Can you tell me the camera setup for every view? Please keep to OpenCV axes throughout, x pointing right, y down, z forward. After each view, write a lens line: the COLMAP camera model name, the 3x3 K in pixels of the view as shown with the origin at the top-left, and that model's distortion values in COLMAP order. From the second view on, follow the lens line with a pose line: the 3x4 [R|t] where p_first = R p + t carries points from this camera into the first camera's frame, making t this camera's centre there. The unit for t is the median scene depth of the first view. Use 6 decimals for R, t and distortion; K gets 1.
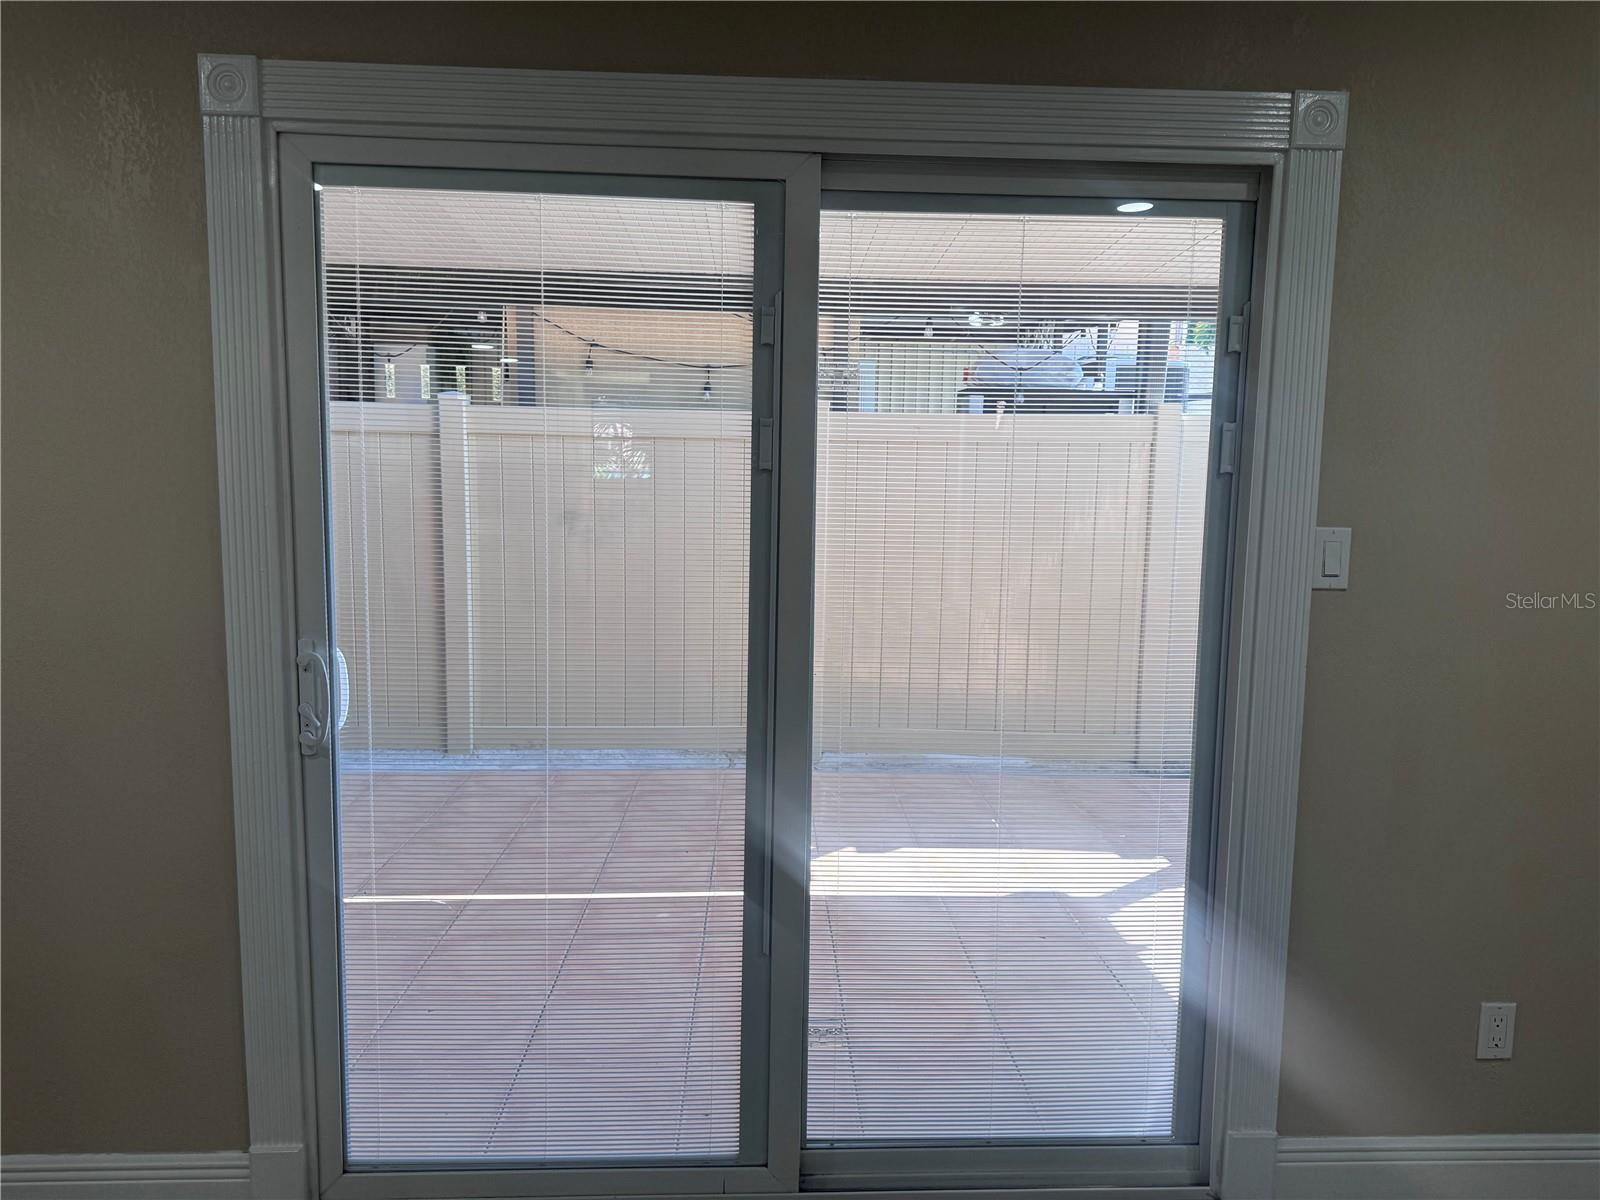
lens RADIAL K [[1157.1, 0, 773.6], [0, 1157.1, 594.7], [0, 0, 1]] dist [0.083111, -0.086646]
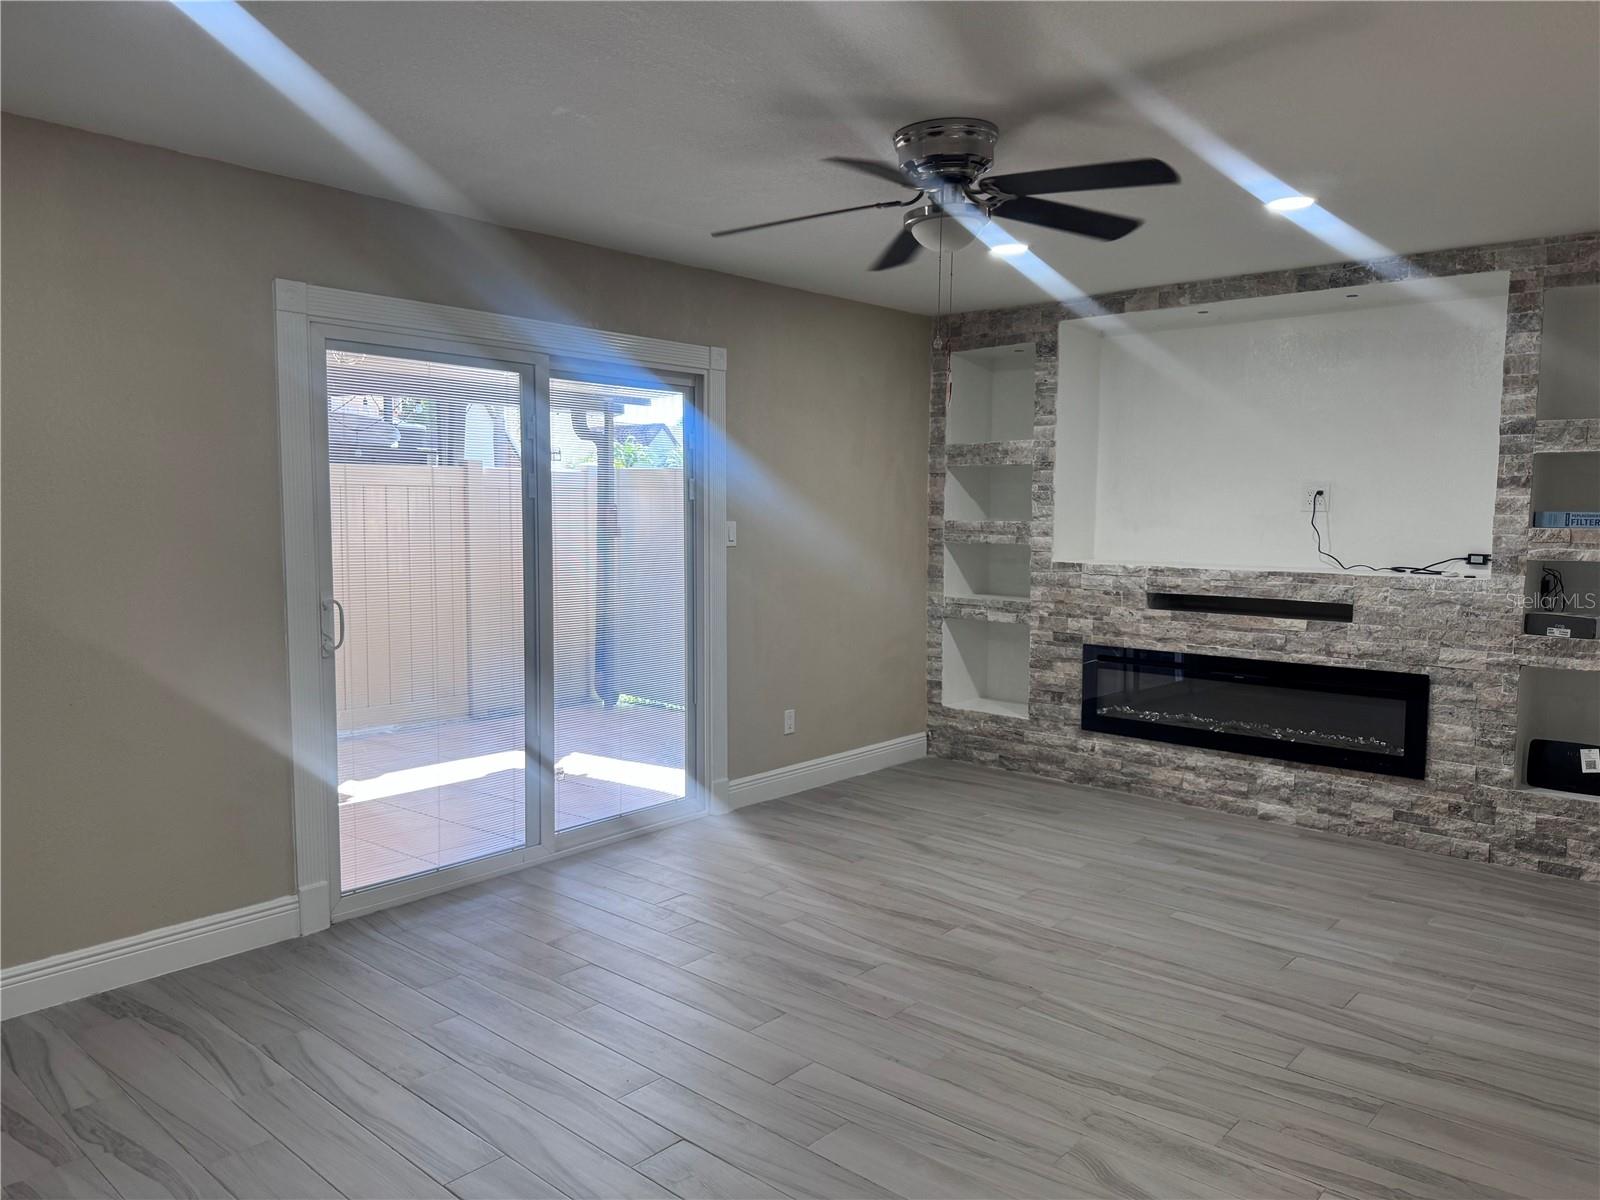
lens RADIAL K [[1157.1, 0, 802.5], [0, 1157.1, 591.4], [0, 0, 1]] dist [0.083111, -0.086646]
pose [[0.694423, -0.066193, 0.716516, -1.135023], [0.095893, 0.995391, -0.000980, 0.103816], [-0.713149, 0.069390, 0.697570, -0.764708]]
